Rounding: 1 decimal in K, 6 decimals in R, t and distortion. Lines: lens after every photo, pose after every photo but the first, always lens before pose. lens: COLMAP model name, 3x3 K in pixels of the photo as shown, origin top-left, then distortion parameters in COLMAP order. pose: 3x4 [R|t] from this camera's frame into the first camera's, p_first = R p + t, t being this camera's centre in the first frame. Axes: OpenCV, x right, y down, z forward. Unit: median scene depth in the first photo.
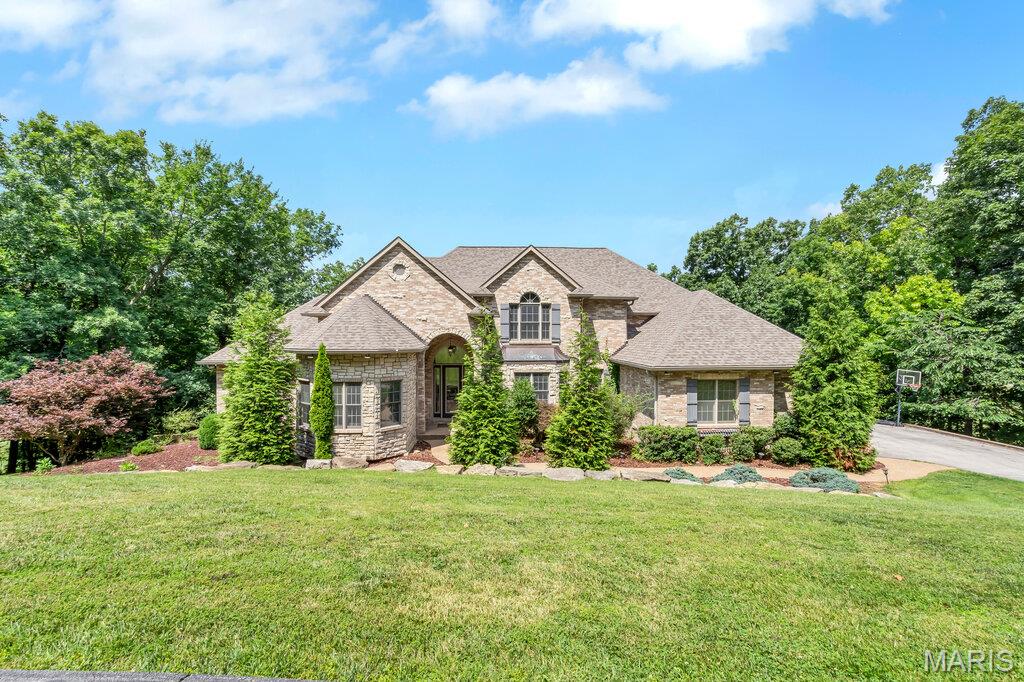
lens RADIAL K [[485.5, 0, 512.0], [0, 485.5, 341.0], [0, 0, 1]] dist [-0.001800, -0.000219]
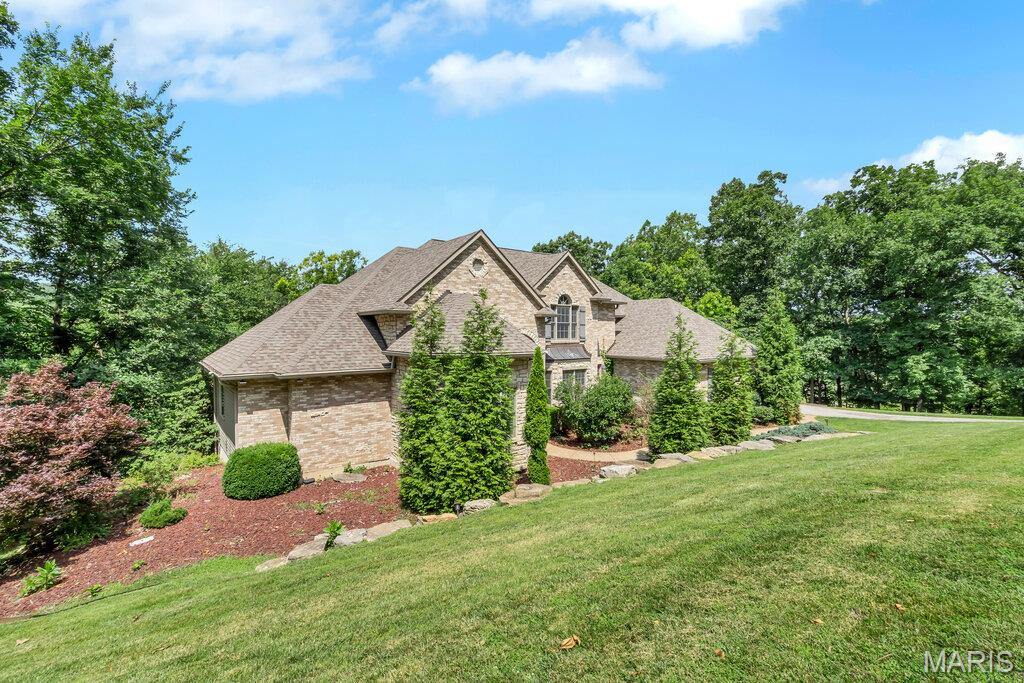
lens RADIAL K [[485.5, 0, 512.0], [0, 485.5, 341.5], [0, 0, 1]] dist [-0.001800, -0.000219]
pose [[0.822516, -0.012579, 0.568603, -0.667962], [0.007285, 0.999906, 0.011583, -0.010676], [-0.568696, -0.005385, 0.822530, 0.188217]]
